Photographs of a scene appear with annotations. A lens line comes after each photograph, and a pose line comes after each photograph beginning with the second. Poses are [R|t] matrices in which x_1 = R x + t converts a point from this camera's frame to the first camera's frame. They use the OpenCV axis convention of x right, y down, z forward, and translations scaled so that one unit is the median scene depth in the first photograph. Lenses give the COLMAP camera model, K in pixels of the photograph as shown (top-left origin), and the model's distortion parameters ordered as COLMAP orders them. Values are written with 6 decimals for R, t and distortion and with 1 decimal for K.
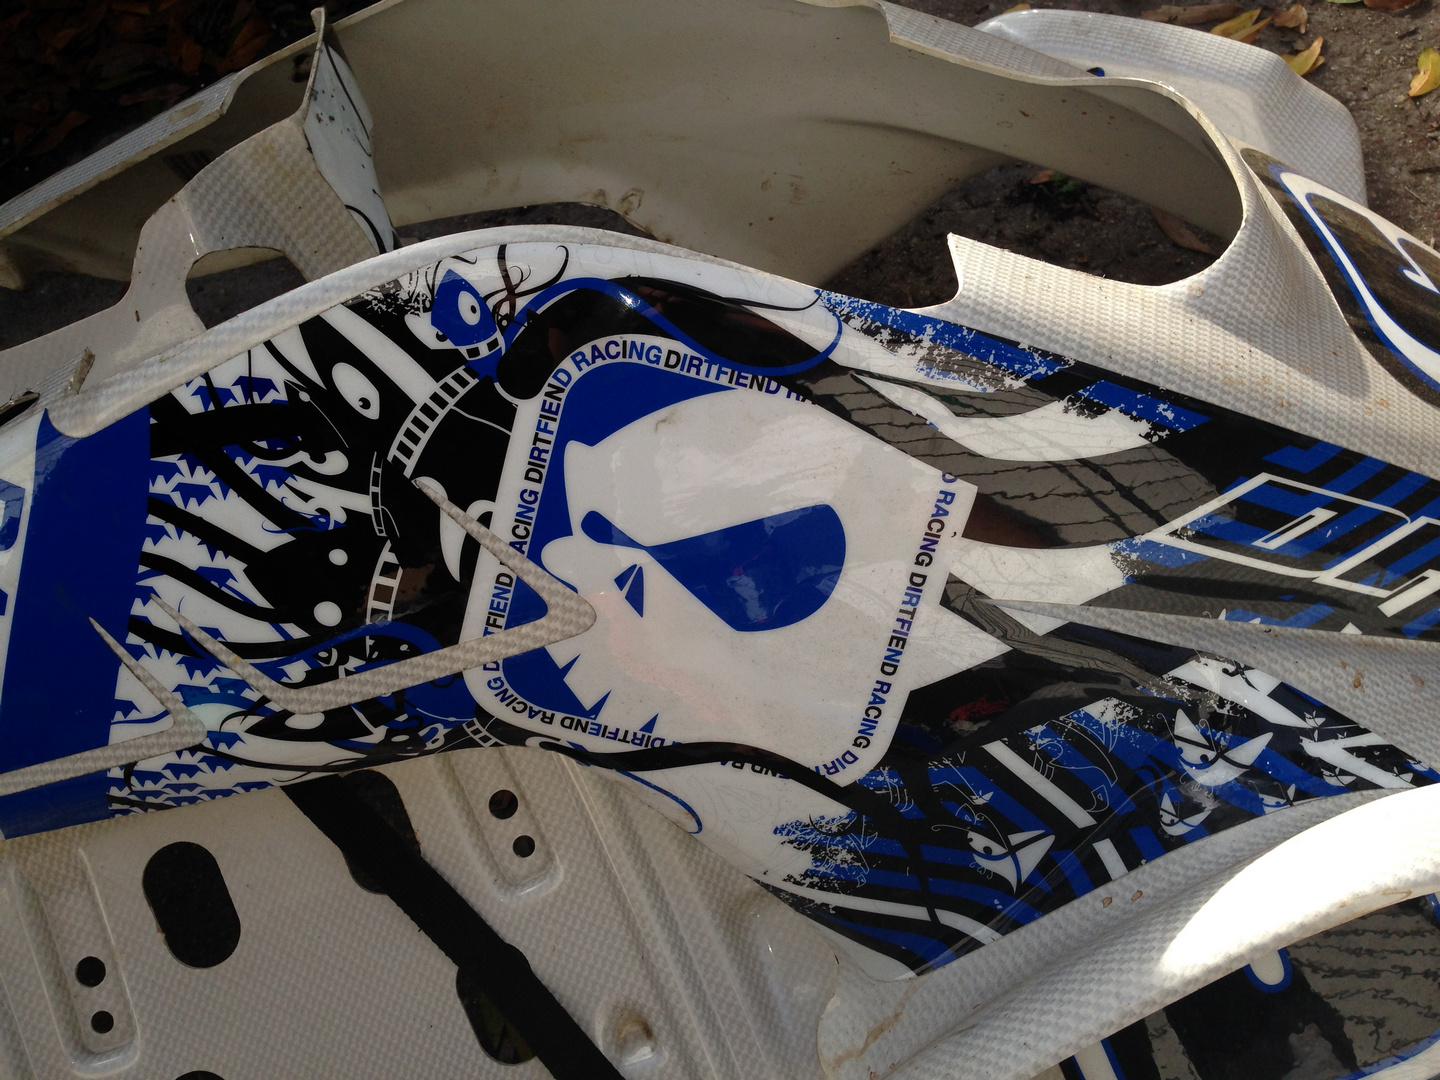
lens RADIAL K [[1339.5, 0, 720.0], [0, 1339.5, 540.0], [0, 0, 1]] dist [0.126156, -0.231351]
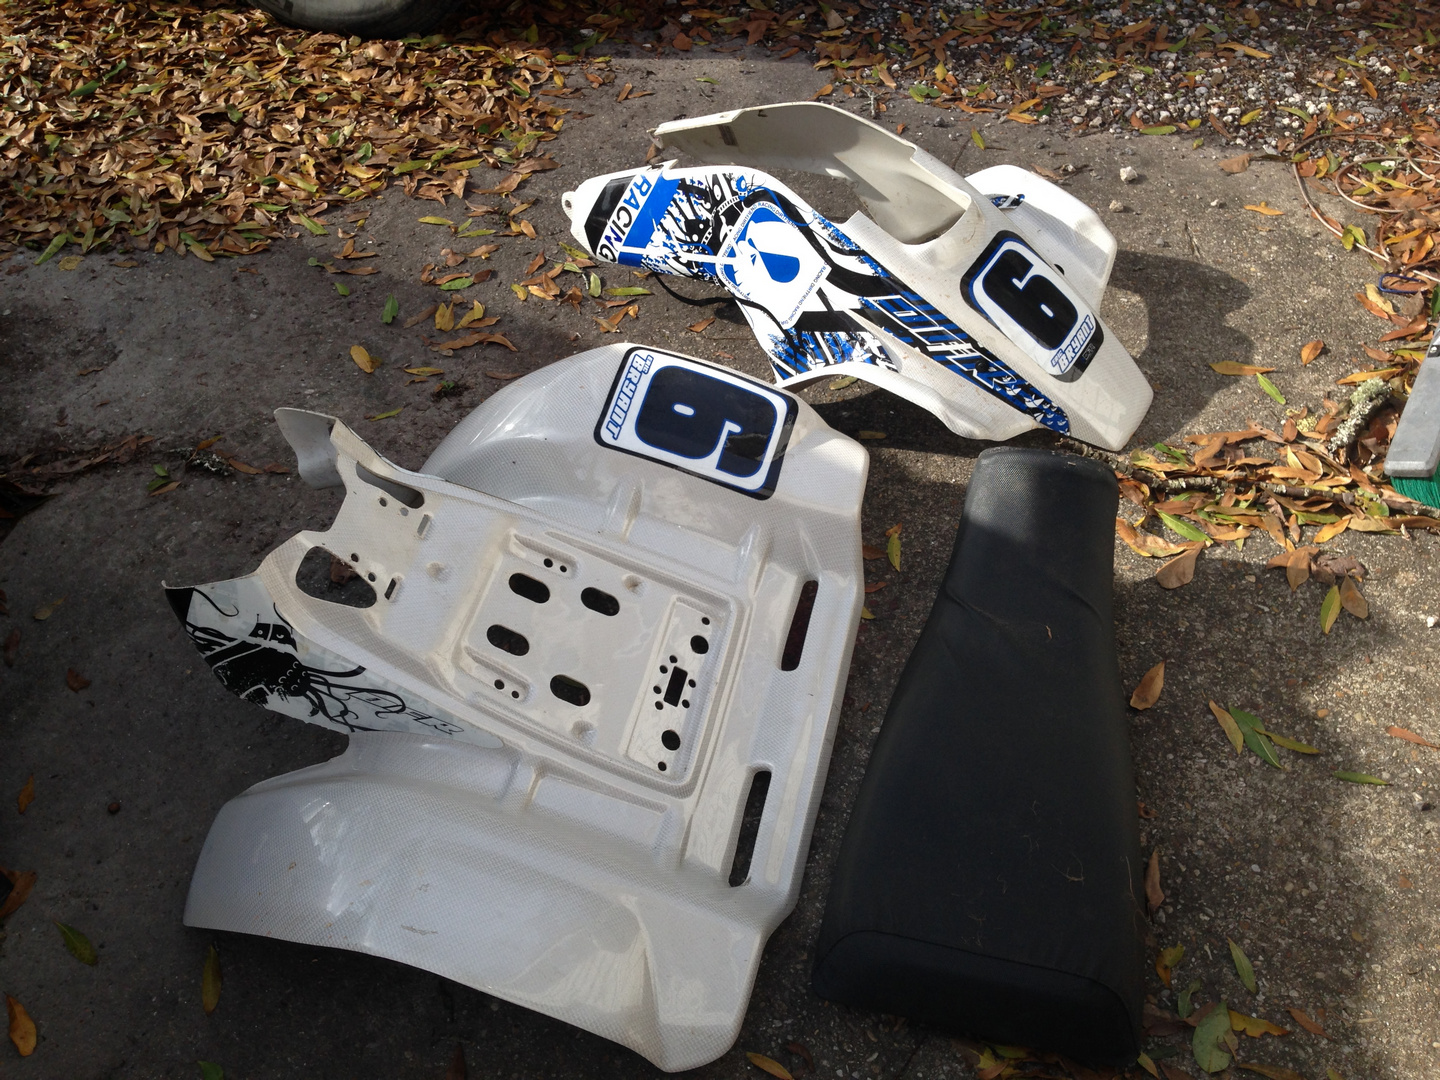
lens RADIAL K [[1339.5, 0, 720.0], [0, 1339.5, 540.0], [0, 0, 1]] dist [0.126156, -0.231351]
pose [[0.818424, 0.461205, -0.342742, 1.765262], [-0.409238, 0.886550, 0.215763, -0.053723], [0.403369, -0.036322, 0.914316, -3.074510]]
